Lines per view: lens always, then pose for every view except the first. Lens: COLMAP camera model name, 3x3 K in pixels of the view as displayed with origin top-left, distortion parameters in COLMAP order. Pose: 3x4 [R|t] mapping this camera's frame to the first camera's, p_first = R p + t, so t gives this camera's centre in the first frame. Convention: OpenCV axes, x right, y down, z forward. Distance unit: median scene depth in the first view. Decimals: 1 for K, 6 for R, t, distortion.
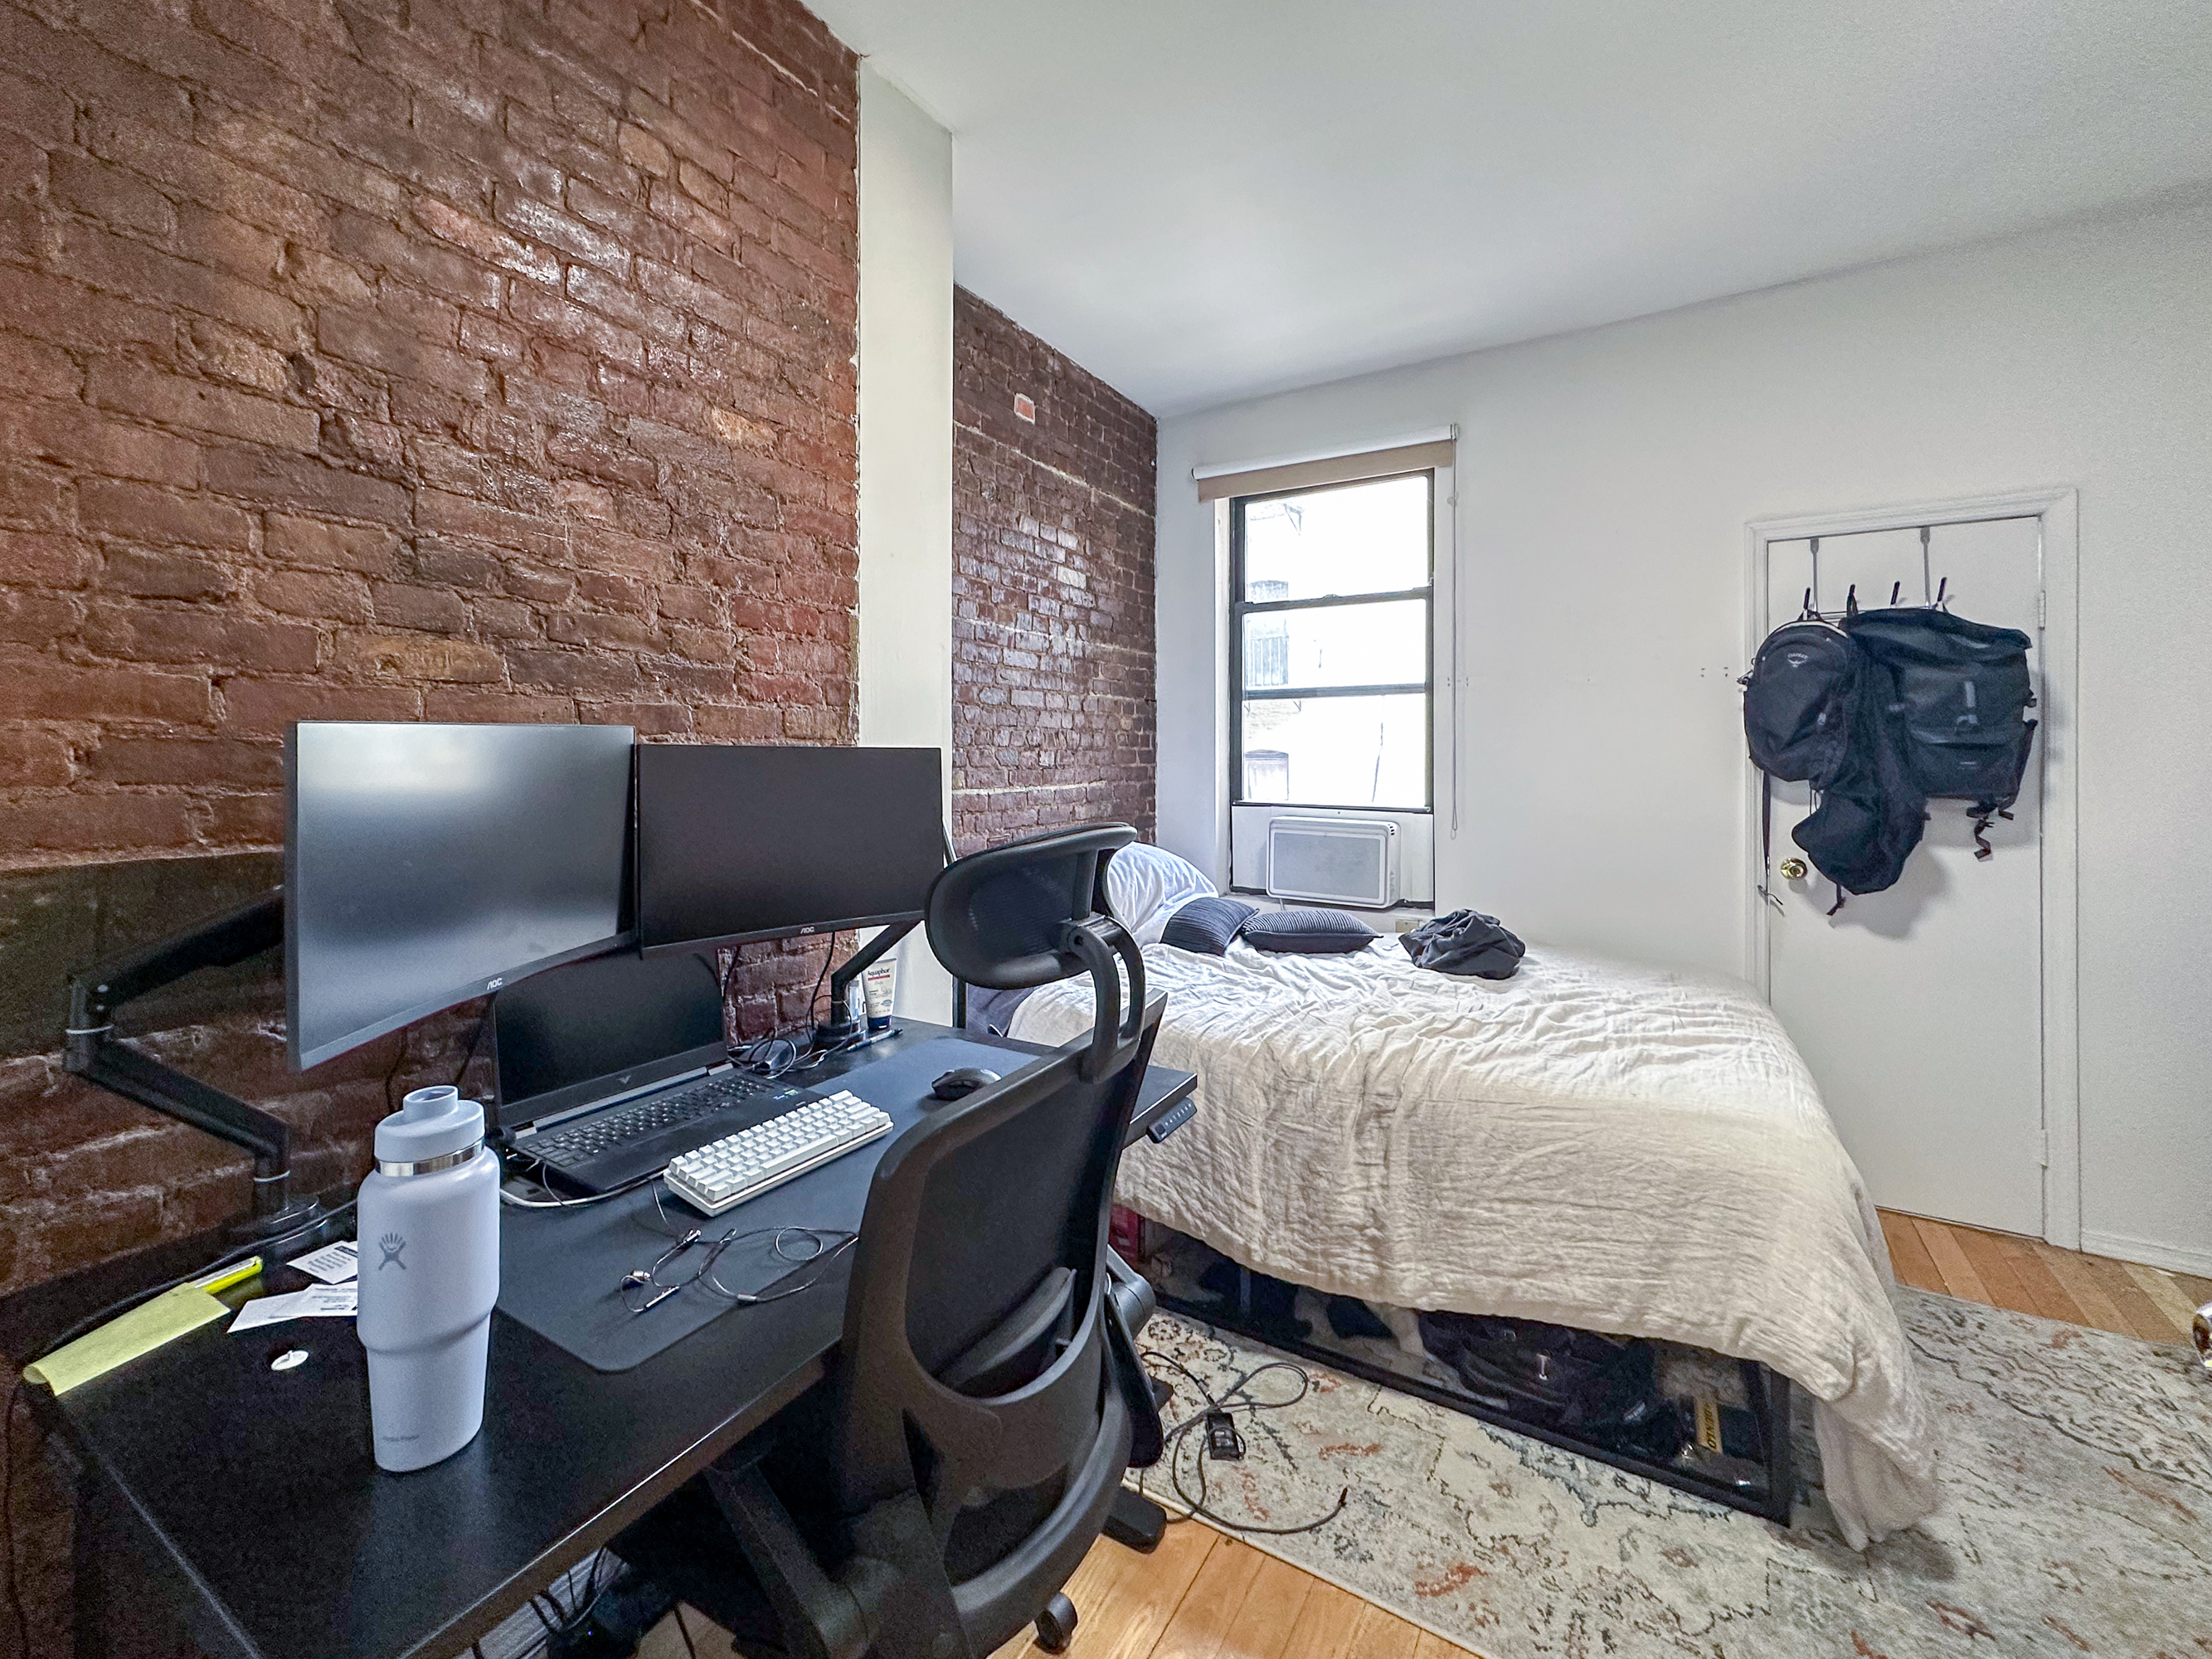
lens RADIAL K [[931.5, 0, 1097.6], [0, 931.5, 776.8], [0, 0, 1]] dist [0.001944, 0.000131]
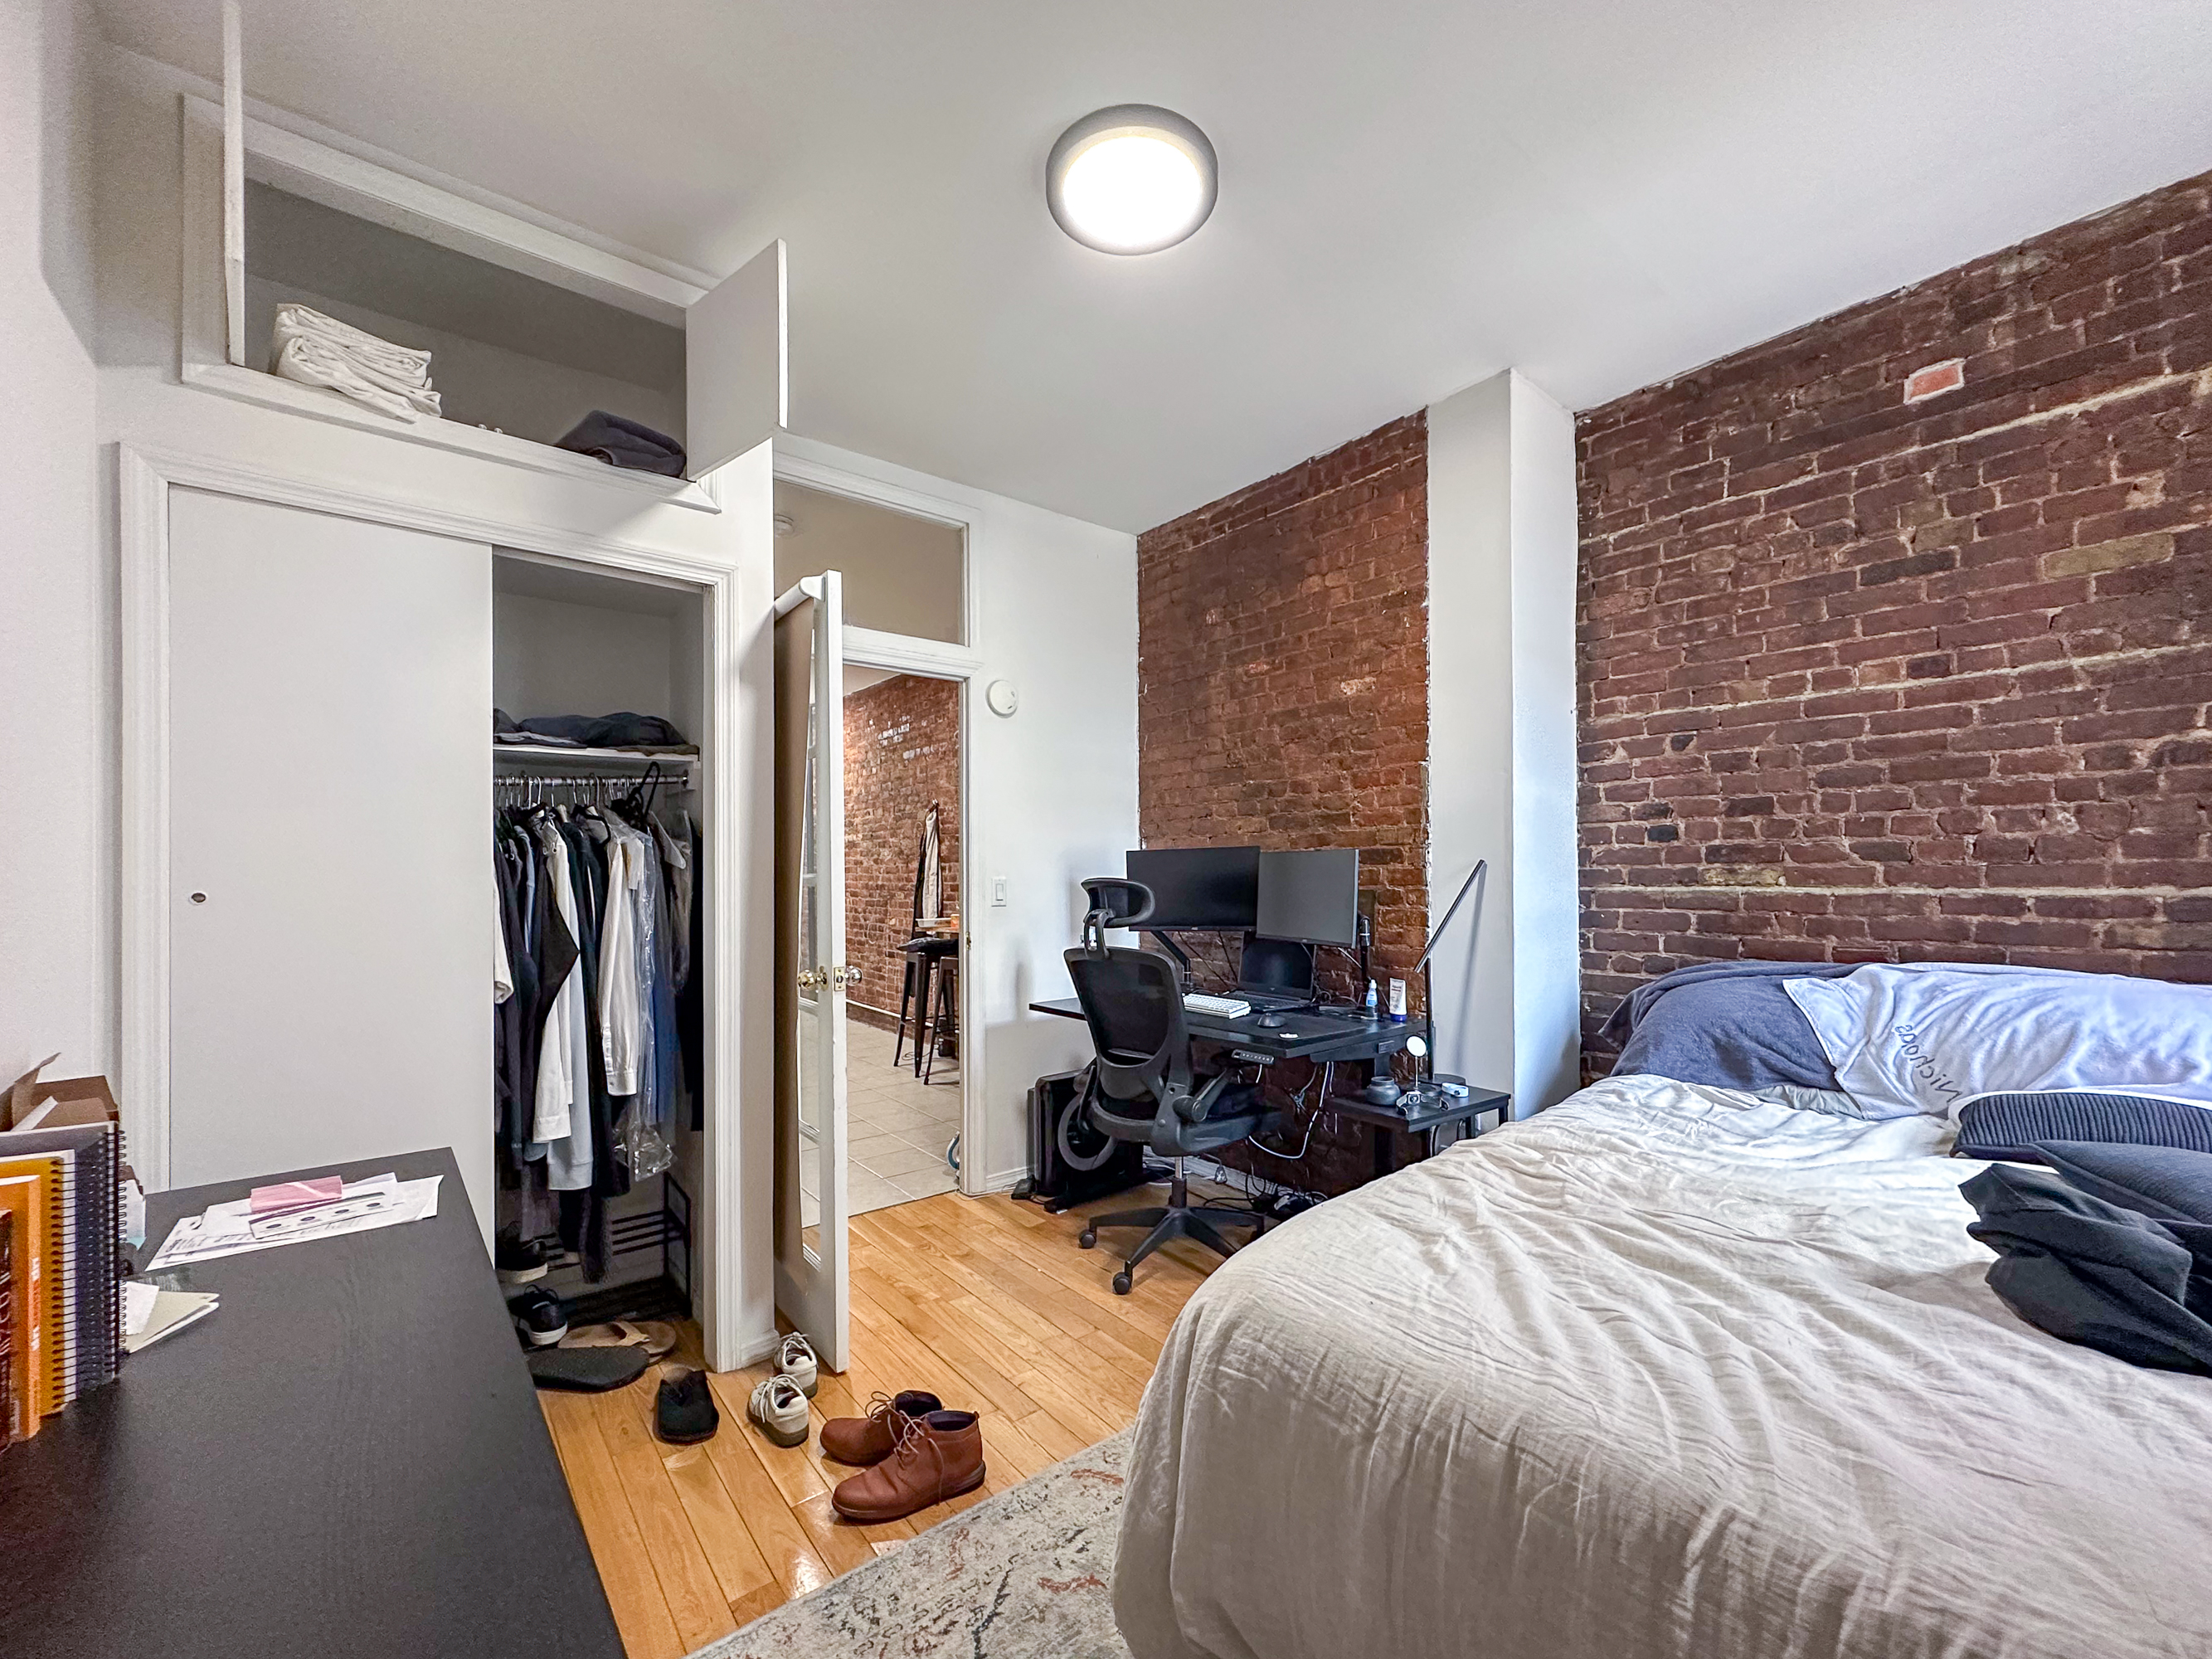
lens RADIAL K [[898.1, 0, 1106.0], [0, 898.1, 829.5], [0, 0, 1]] dist [0.000072, -0.000036]
pose [[-0.335247, -0.020546, -0.941906, 1.343090], [0.004323, 0.999718, -0.023346, -0.032154], [0.942120, -0.011899, -0.335063, 0.999017]]
